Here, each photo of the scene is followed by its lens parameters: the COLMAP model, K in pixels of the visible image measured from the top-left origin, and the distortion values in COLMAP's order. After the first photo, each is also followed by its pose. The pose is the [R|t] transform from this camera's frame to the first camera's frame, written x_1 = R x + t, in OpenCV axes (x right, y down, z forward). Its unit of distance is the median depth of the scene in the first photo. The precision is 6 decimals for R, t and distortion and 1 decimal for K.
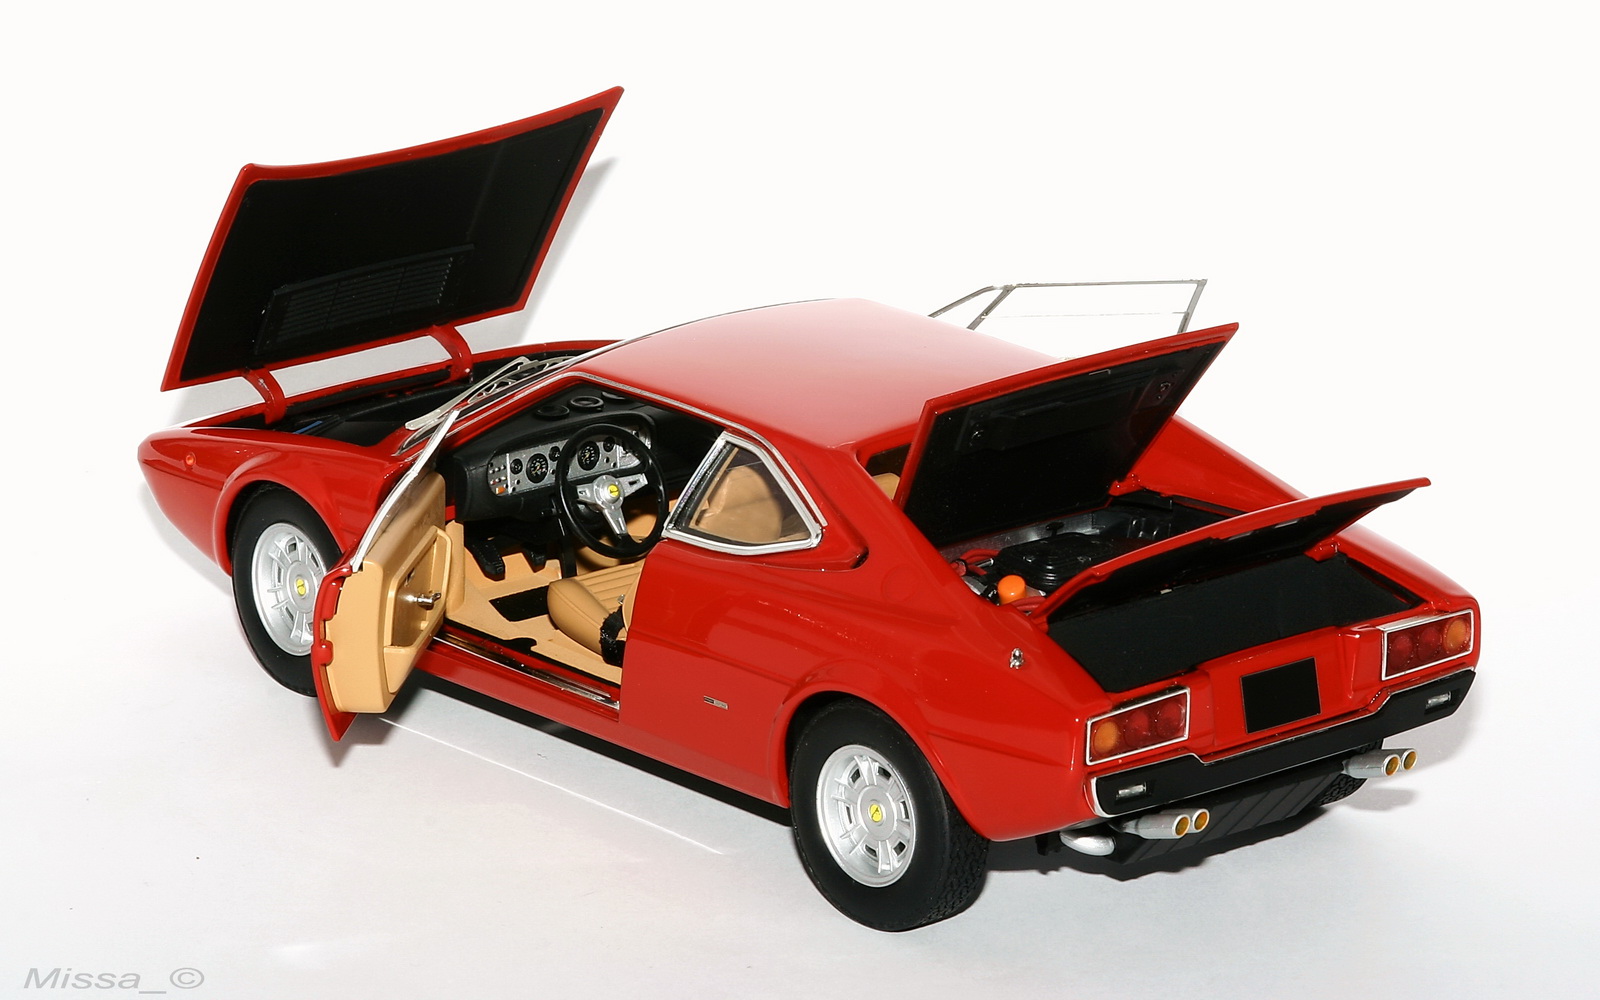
lens RADIAL K [[8193.1, 0, 800.6], [0, 8193.1, 498.9], [0, 0, 1]] dist [0.780527, 0.000000]
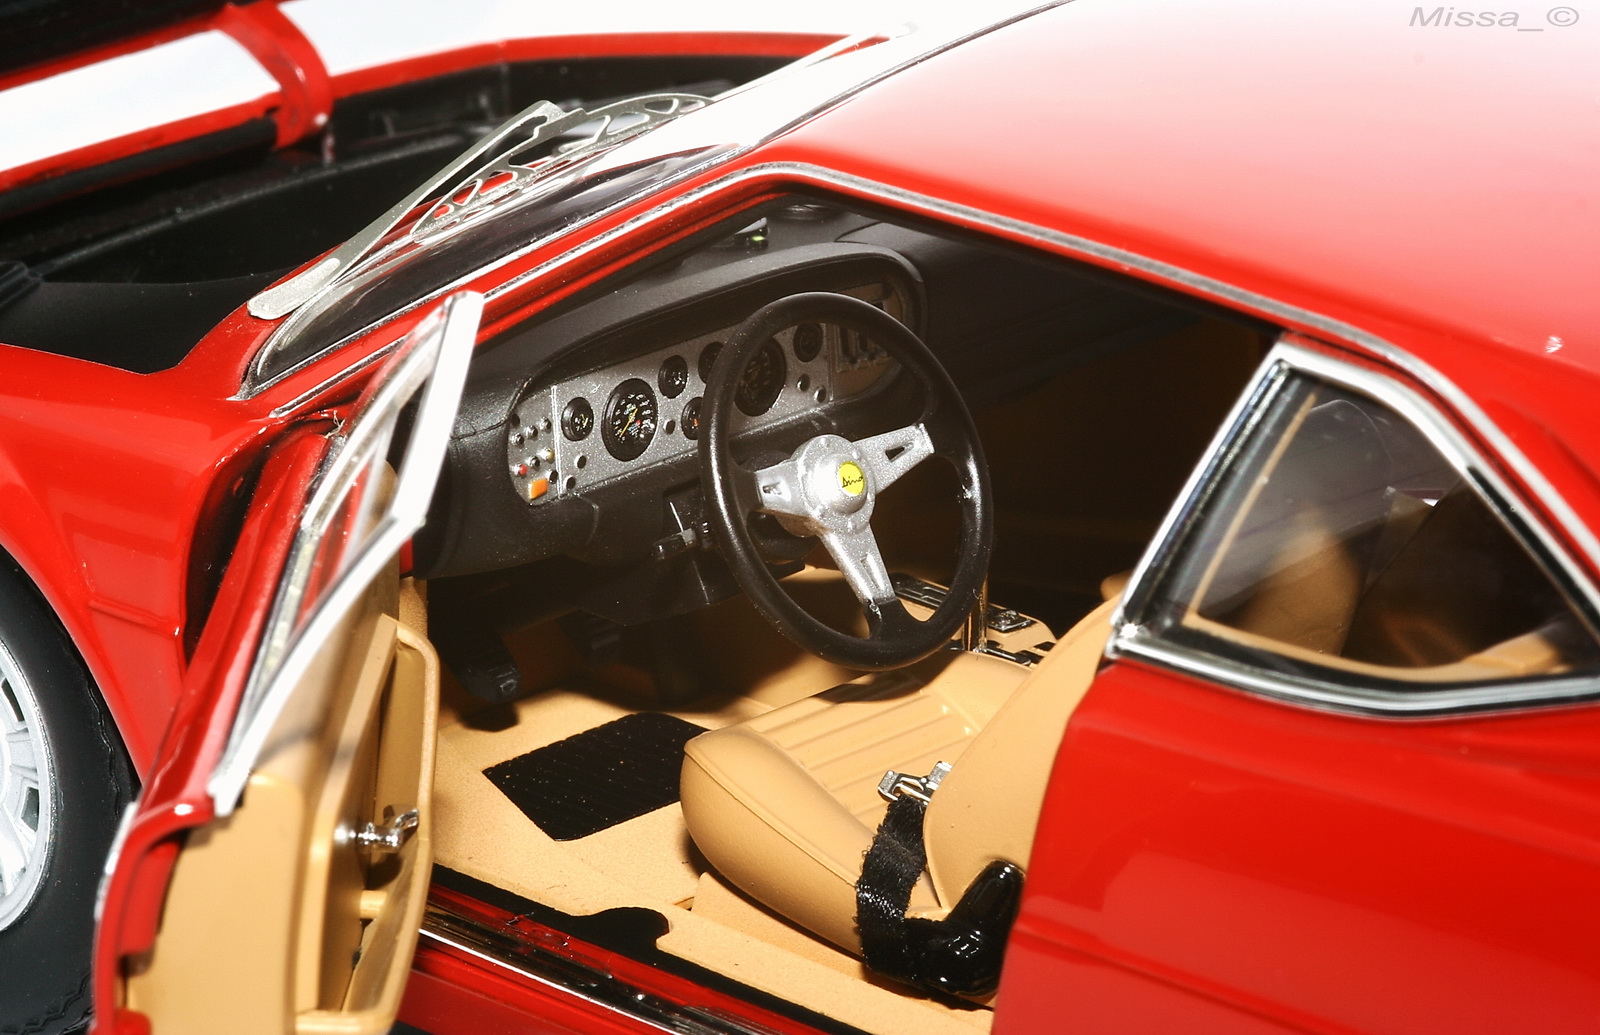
lens RADIAL K [[8077.9, 0, 799.8], [0, 8077.9, 517.9], [0, 0, 1]] dist [-0.160625, 0.000000]
pose [[0.993651, -0.033384, 0.107442, -0.062938], [0.026255, 0.997402, 0.067089, -0.022990], [-0.109402, -0.063842, 0.991945, 0.650340]]
